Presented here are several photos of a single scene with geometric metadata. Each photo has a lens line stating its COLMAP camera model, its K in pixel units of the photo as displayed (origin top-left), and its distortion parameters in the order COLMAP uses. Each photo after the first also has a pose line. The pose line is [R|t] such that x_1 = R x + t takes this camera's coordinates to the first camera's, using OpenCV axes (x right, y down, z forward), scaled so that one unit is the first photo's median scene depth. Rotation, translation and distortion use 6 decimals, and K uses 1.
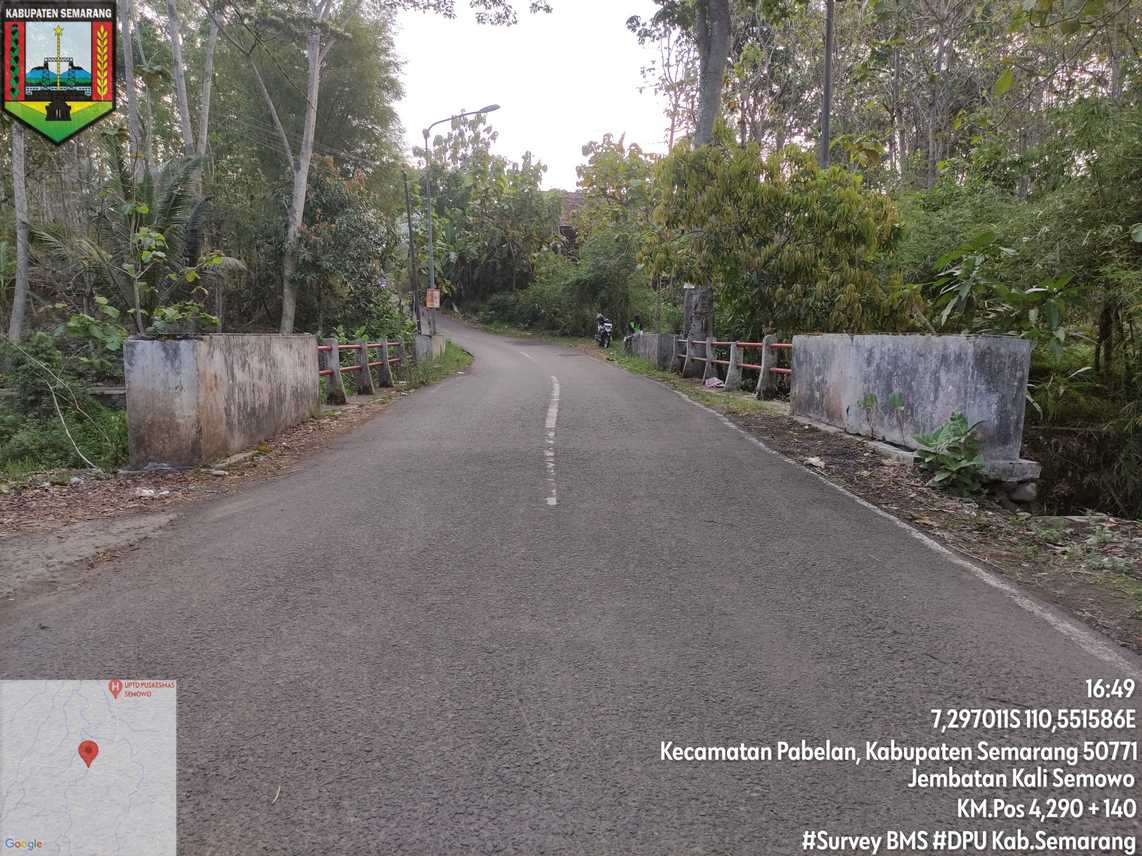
lens RADIAL K [[839.7, 0, 568.6], [0, 839.7, 425.0], [0, 0, 1]] dist [0.064134, -0.073072]
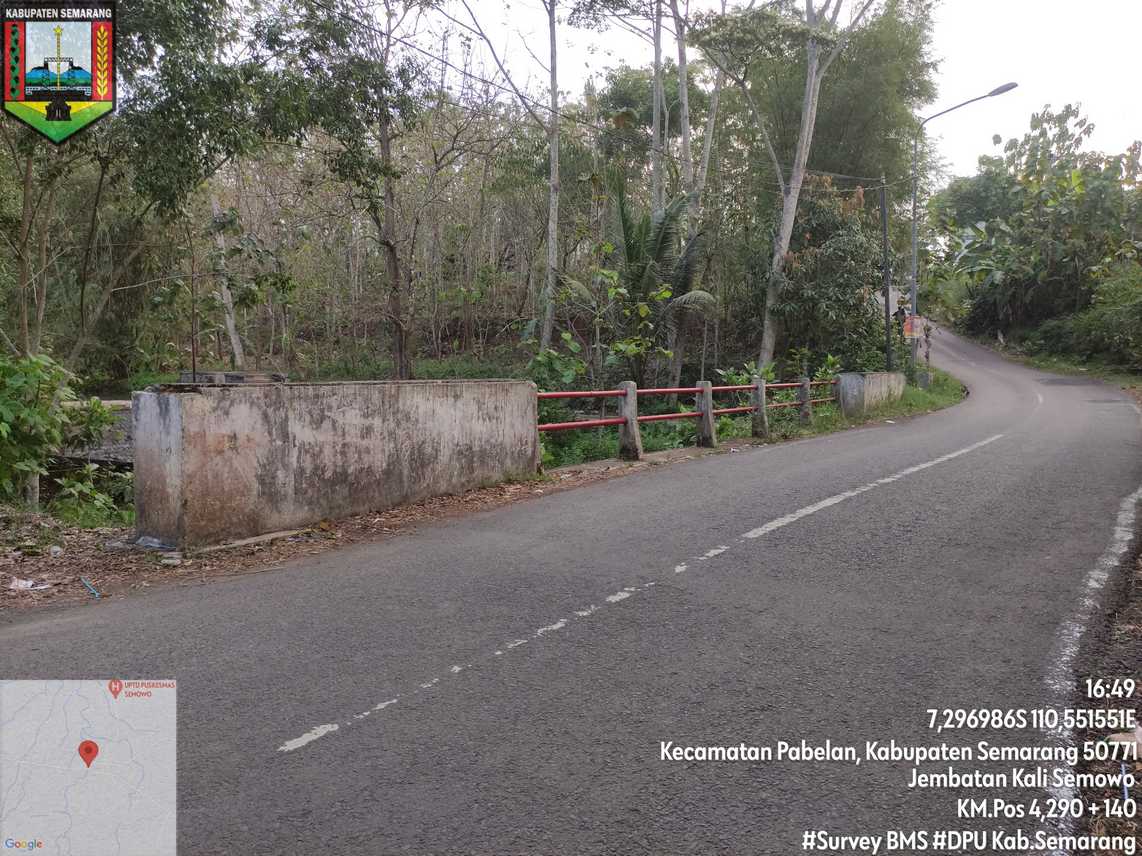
lens RADIAL K [[840.9, 0, 571.0], [0, 840.9, 428.0], [0, 0, 1]] dist [0.056636, -0.056301]
pose [[0.797931, 0.057434, -0.600007, 0.092156], [-0.075953, 0.997096, -0.005564, -0.024046], [0.597945, 0.050012, 0.799976, 0.151268]]
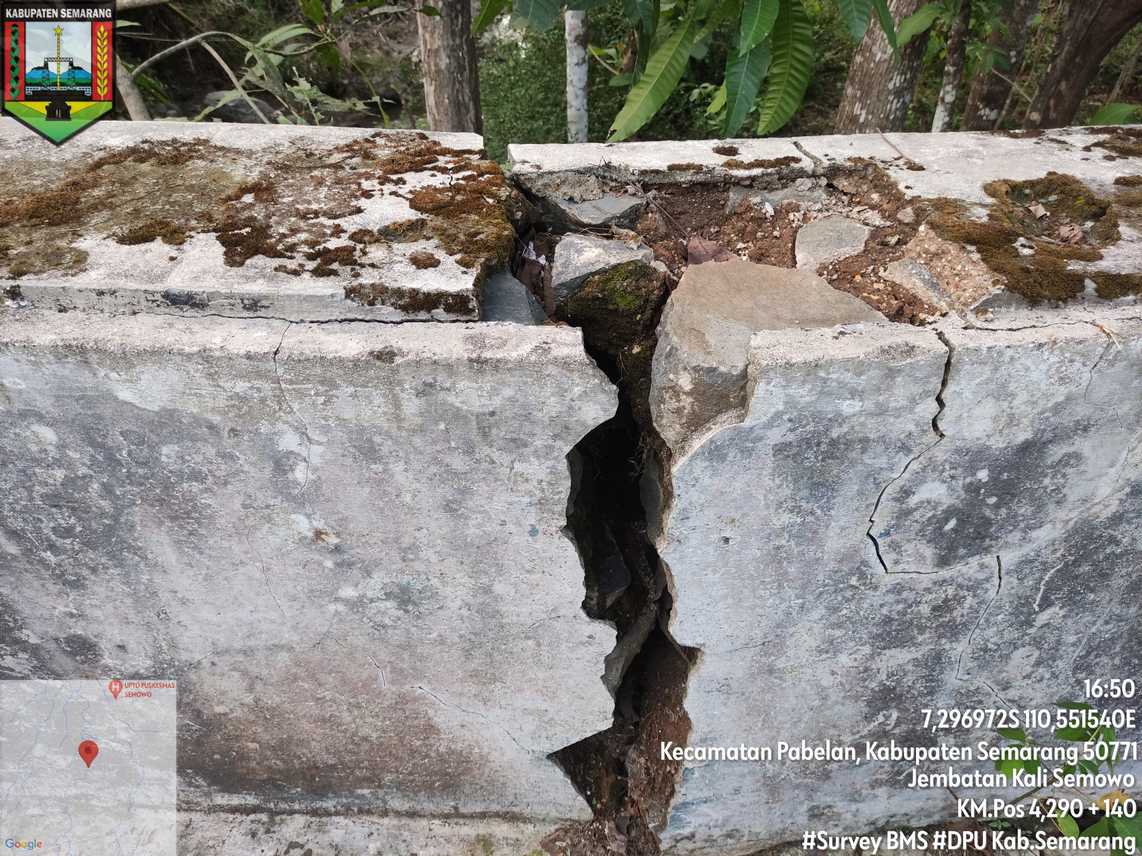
lens RADIAL K [[839.7, 0, 568.6], [0, 839.7, 425.0], [0, 0, 1]] dist [0.064134, -0.073072]
pose [[0.061538, -0.660363, 0.748421, 0.090903], [0.088287, 0.750504, 0.654942, -0.055474], [-0.994192, 0.025772, 0.104486, 0.346440]]
